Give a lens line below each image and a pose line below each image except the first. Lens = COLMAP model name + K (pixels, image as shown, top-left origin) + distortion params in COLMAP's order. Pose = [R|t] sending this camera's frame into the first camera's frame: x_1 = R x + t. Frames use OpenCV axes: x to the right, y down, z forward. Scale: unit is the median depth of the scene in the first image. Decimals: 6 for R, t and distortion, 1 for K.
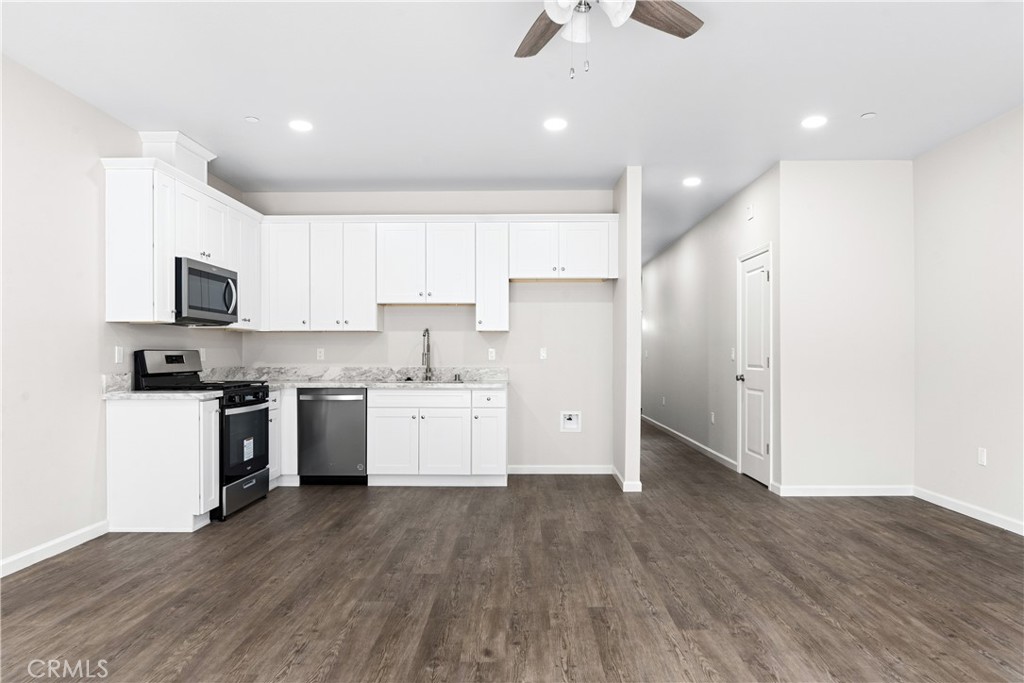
lens RADIAL K [[623.8, 0, 515.0], [0, 623.8, 352.6], [0, 0, 1]] dist [-0.001595, 0.000018]
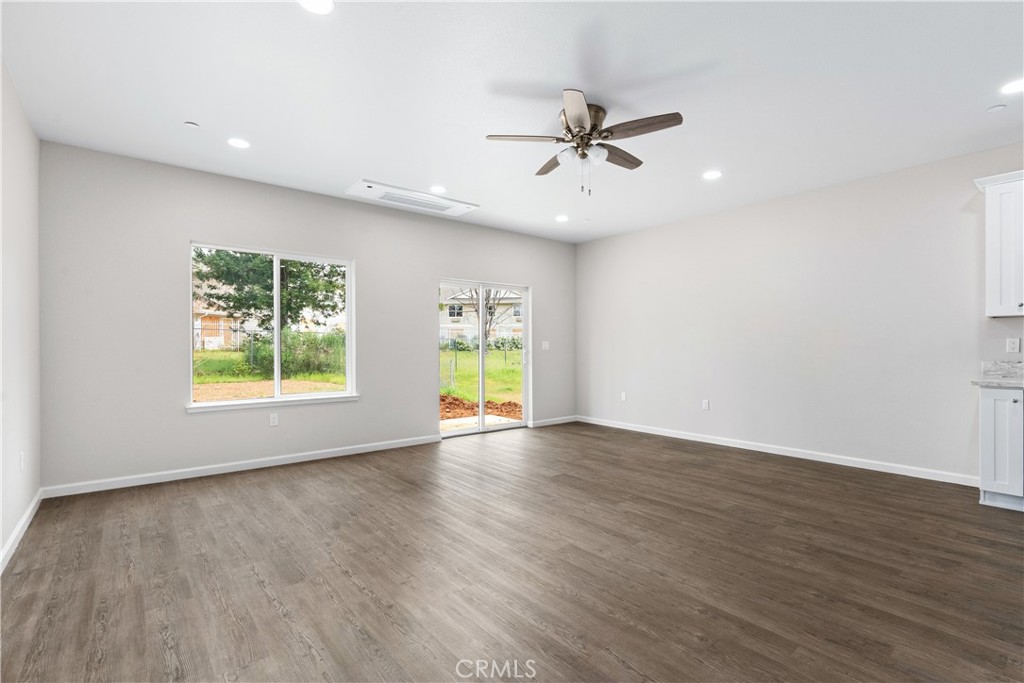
lens RADIAL K [[474.2, 0, 514.1], [0, 474.2, 343.8], [0, 0, 1]] dist [-0.001704, -0.000533]
pose [[-0.764898, -0.000677, -0.644151, 0.630172], [0.004858, 0.999965, -0.006820, 0.002263], [0.644133, -0.008345, -0.764868, 1.046103]]
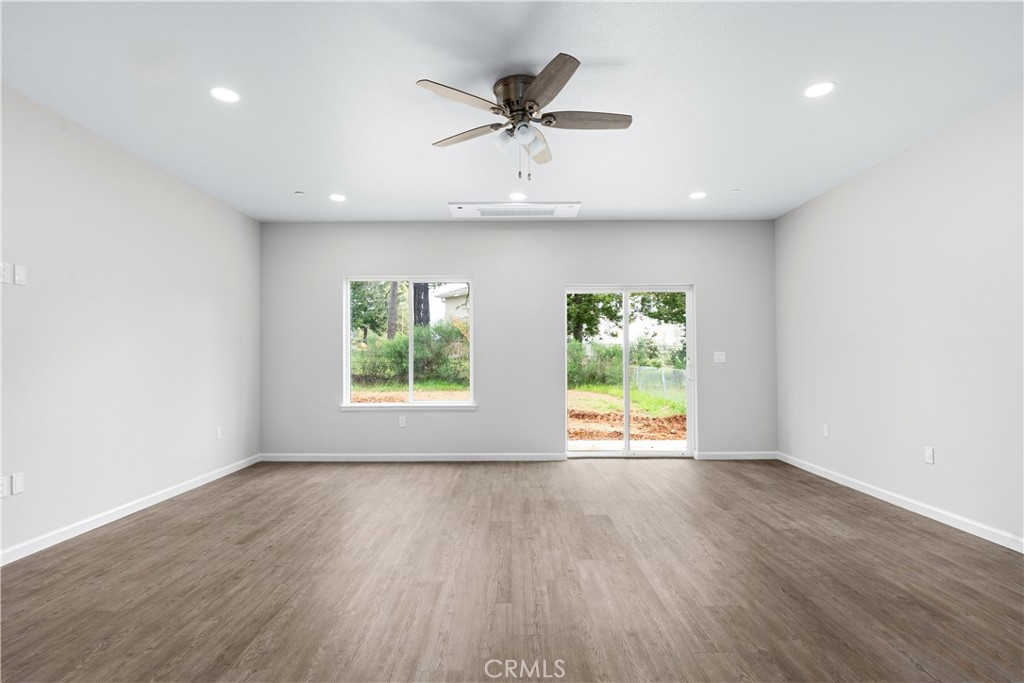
lens RADIAL K [[506.2, 0, 512.4], [0, 506.2, 345.5], [0, 0, 1]] dist [-0.004924, 0.000290]
pose [[-0.999895, 0.004885, -0.013614, 0.082330], [0.005277, 0.999570, -0.028856, 0.002770], [0.013468, -0.028925, -0.999491, 1.221246]]
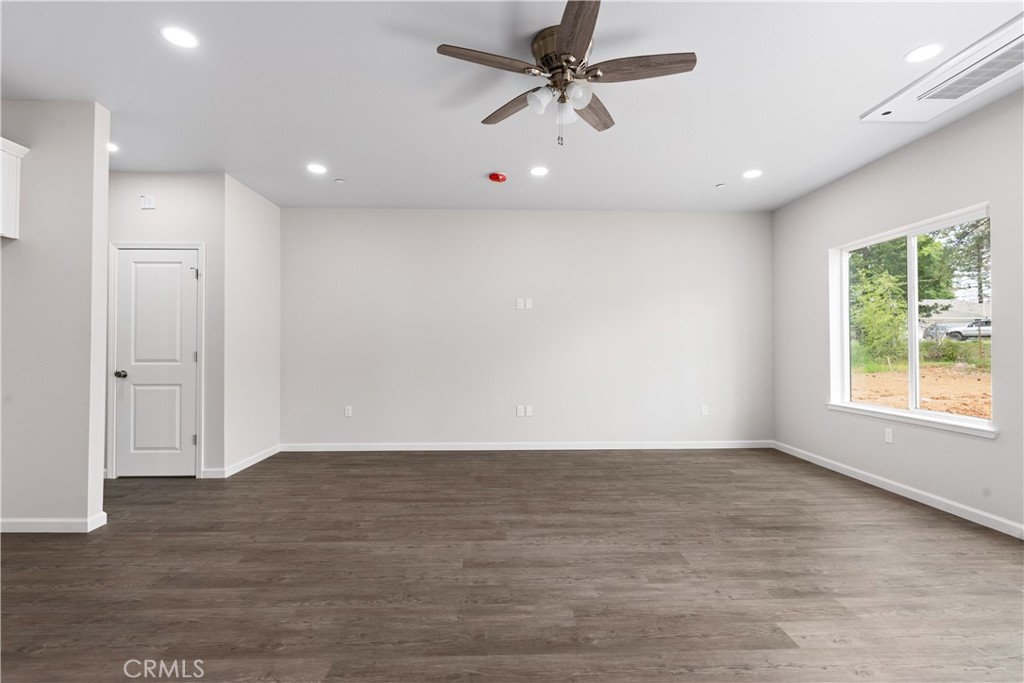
lens RADIAL K [[474.2, 0, 511.7], [0, 474.2, 341.0], [0, 0, 1]] dist [-0.001704, -0.000533]
pose [[-0.040730, 0.016361, 0.999036, -0.504432], [-0.001990, 0.999863, -0.016456, 0.002633], [-0.999168, -0.002659, -0.040692, 0.623918]]
